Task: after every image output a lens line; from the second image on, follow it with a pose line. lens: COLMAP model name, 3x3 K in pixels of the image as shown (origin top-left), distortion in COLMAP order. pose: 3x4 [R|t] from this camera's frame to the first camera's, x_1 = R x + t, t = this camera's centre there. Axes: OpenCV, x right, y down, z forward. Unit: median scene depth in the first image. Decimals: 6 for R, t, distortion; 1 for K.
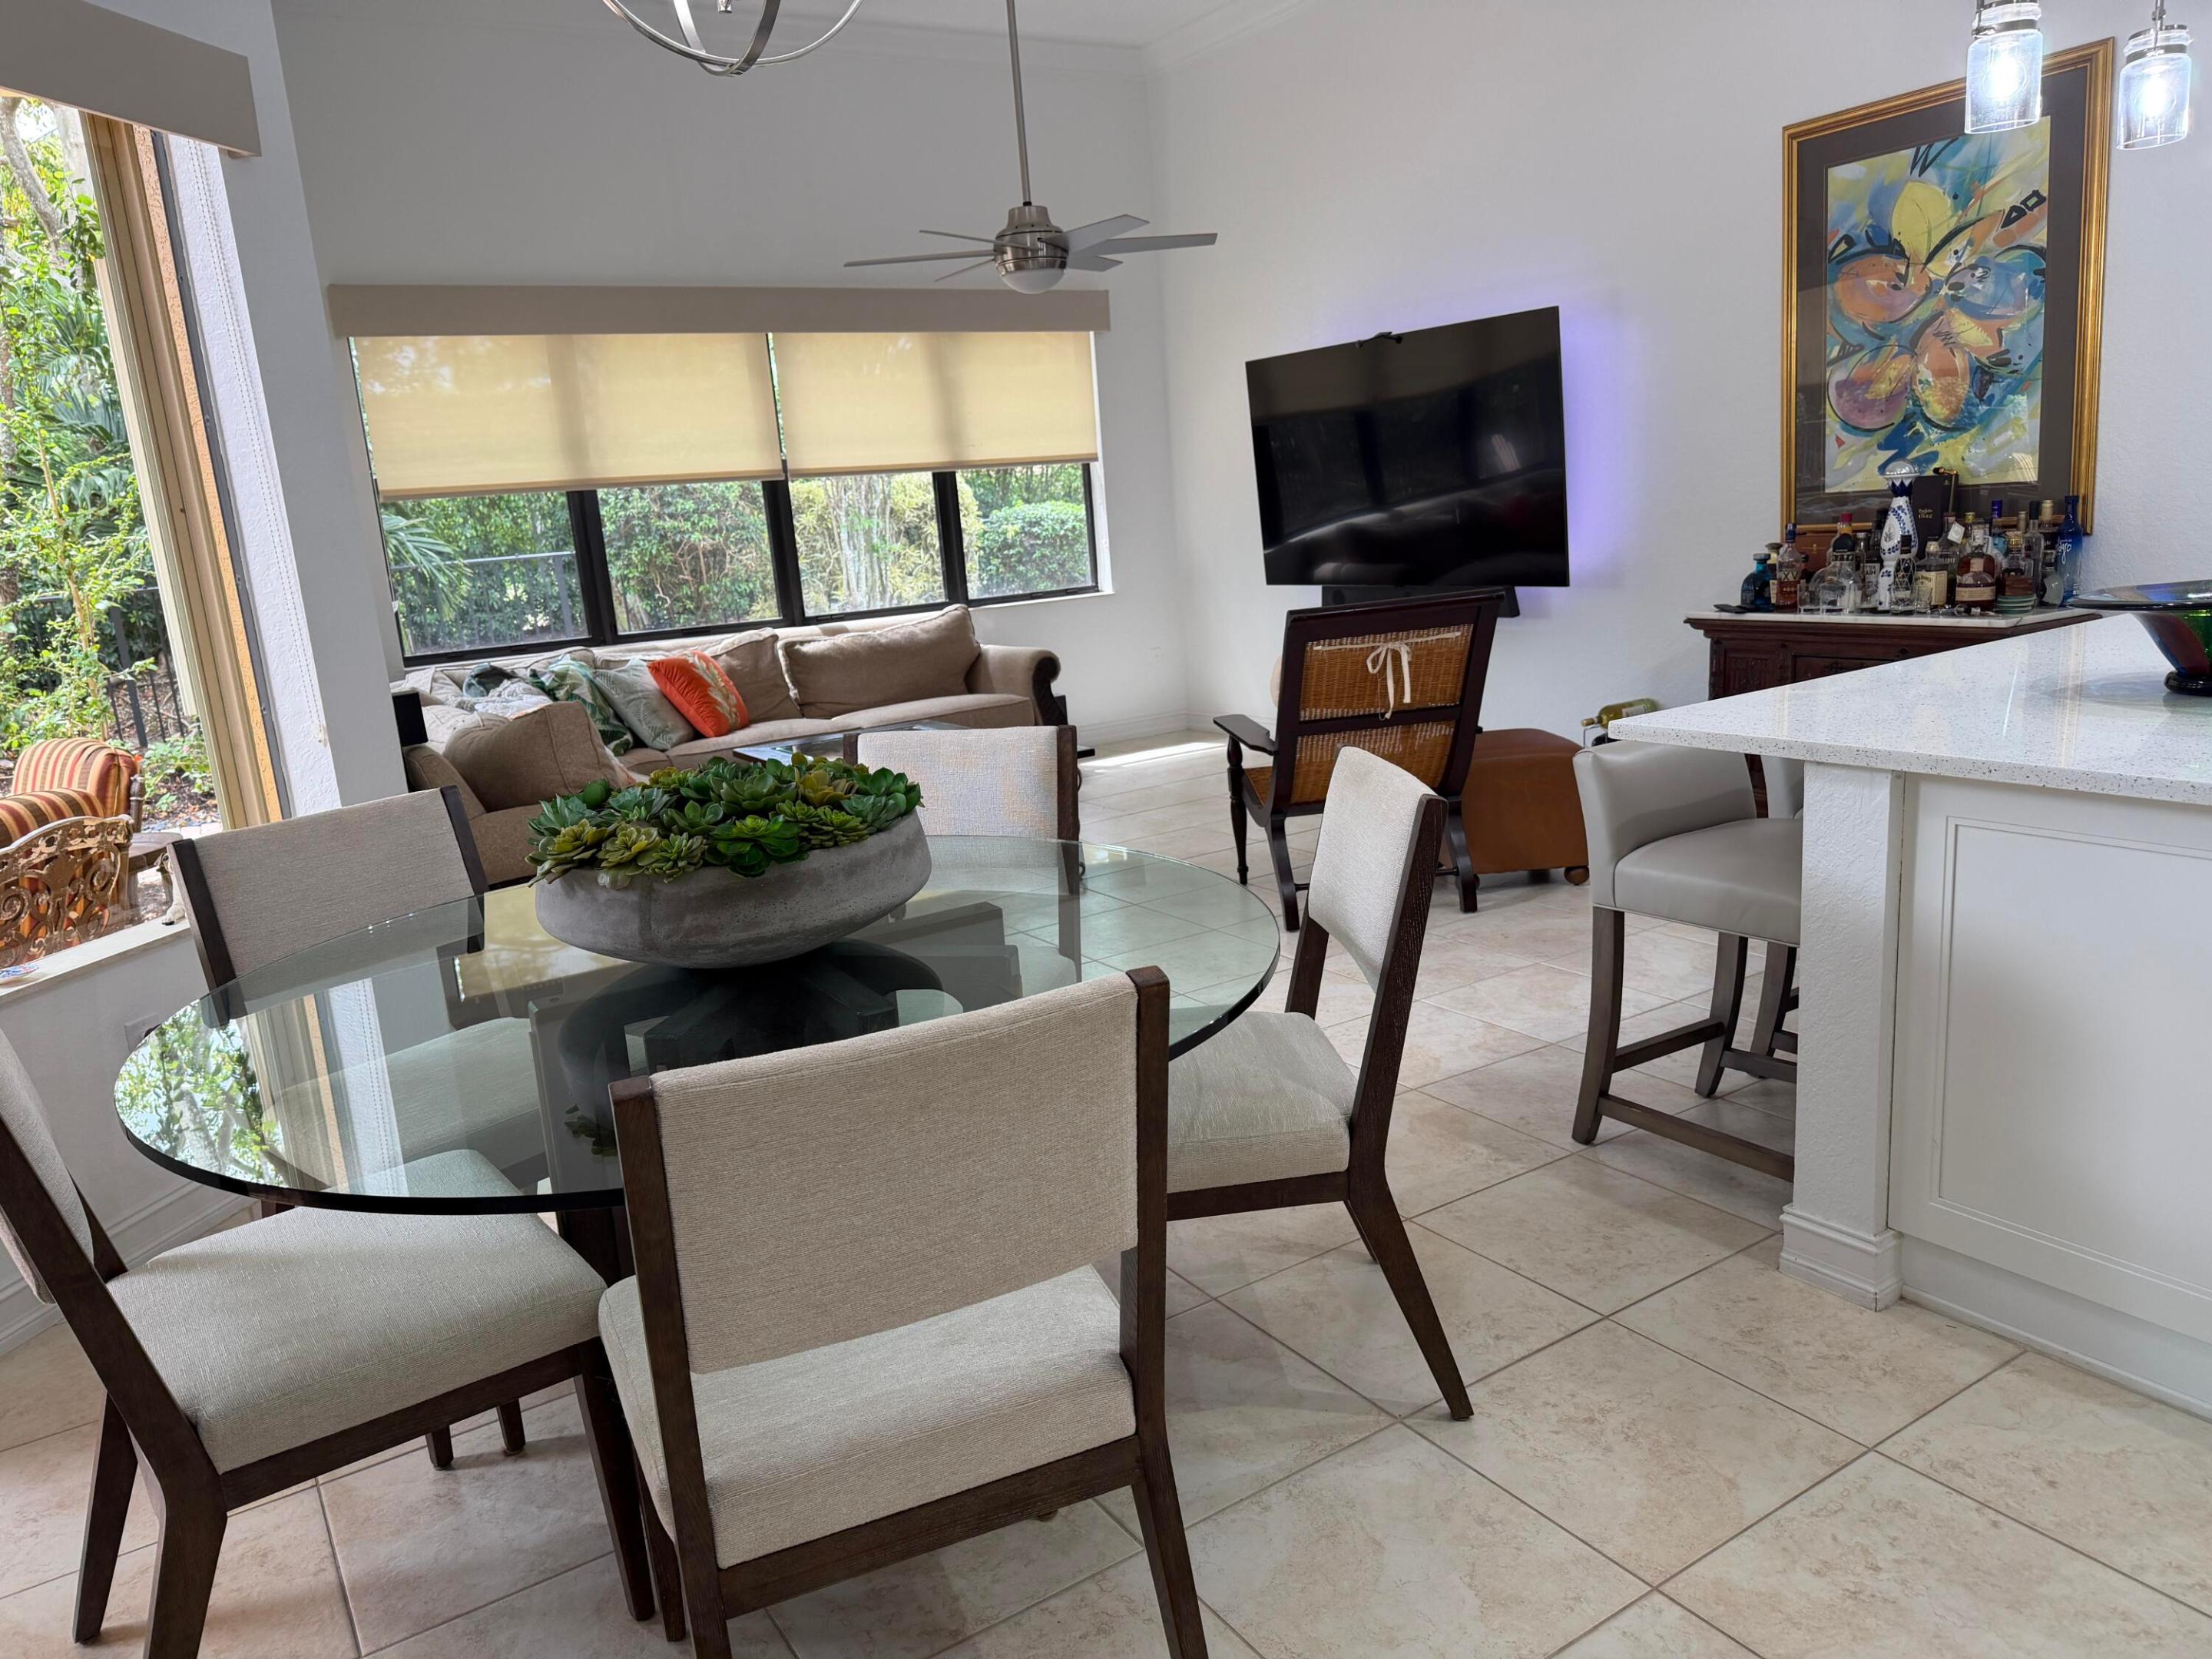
lens RADIAL K [[1549.7, 0, 1094.5], [0, 1549.7, 843.3], [0, 0, 1]] dist [0.067776, -0.090475]
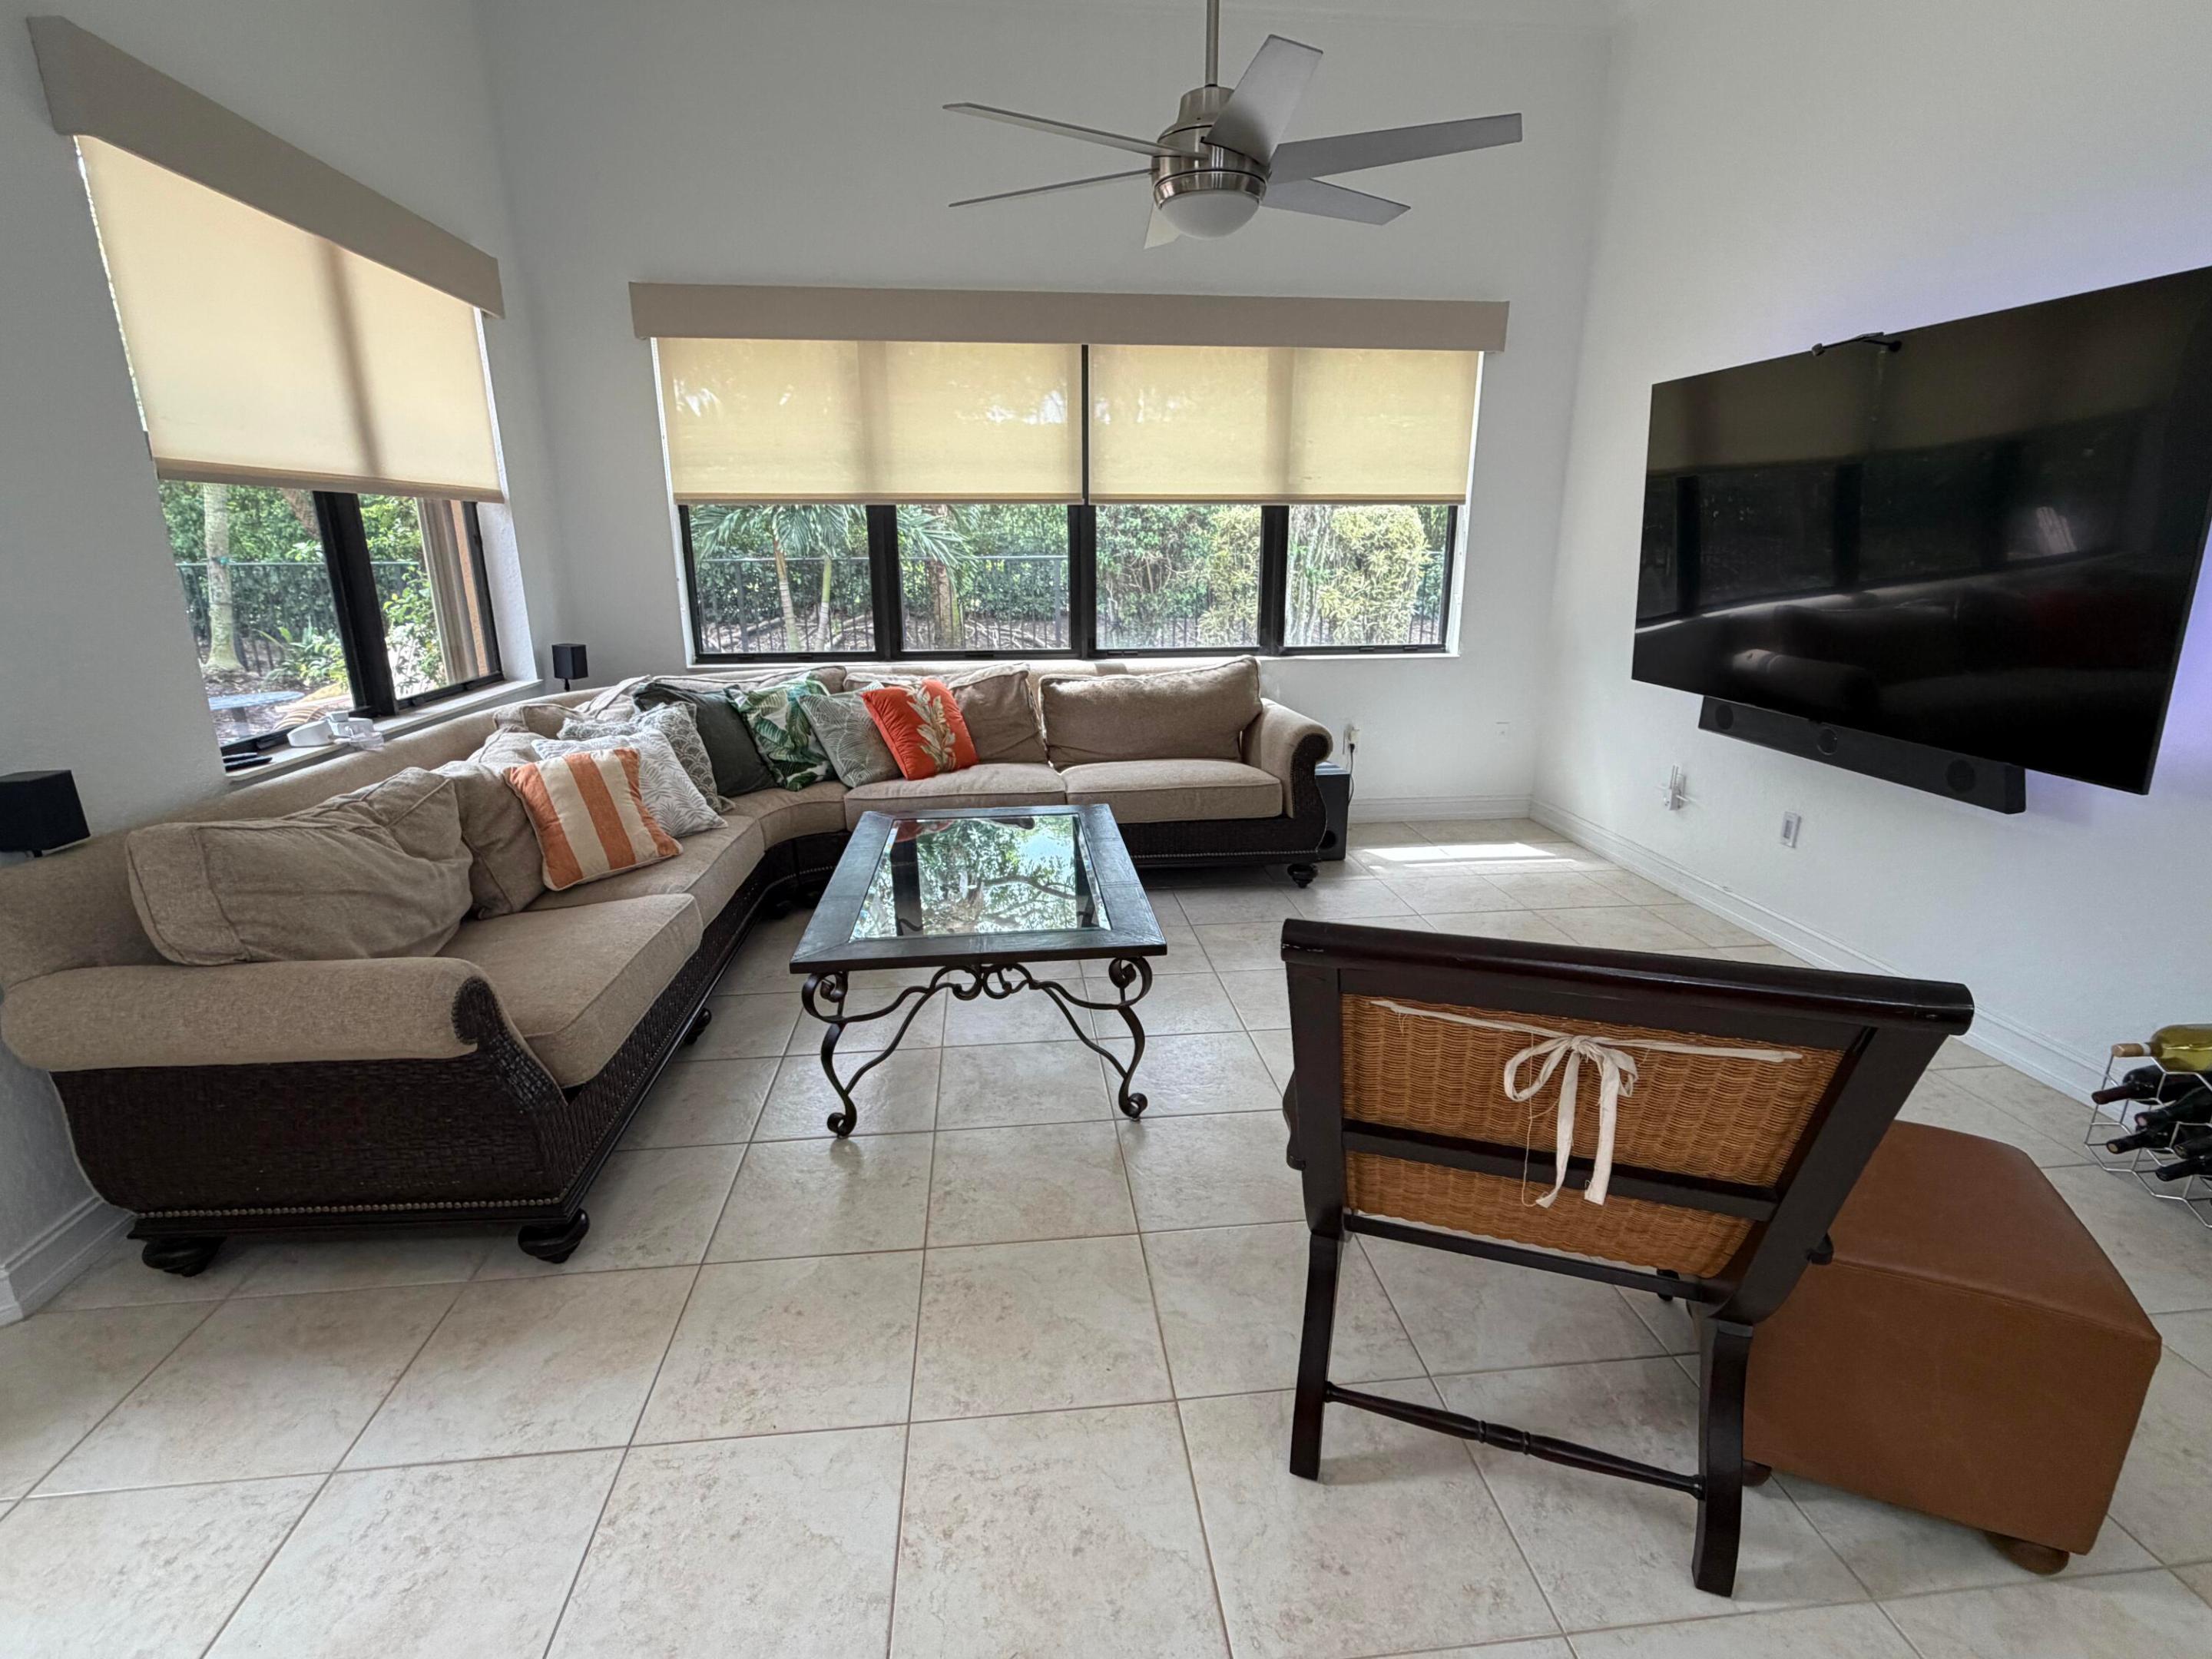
lens RADIAL K [[1036.0, 0, 1098.5], [0, 1036.0, 837.6], [0, 0, 1]] dist [0.001442, 0.000423]
pose [[0.890150, 0.193751, -0.412424, 0.148321], [-0.158657, 0.980249, 0.118070, -0.154049], [0.427154, -0.039665, 0.903308, 0.592662]]
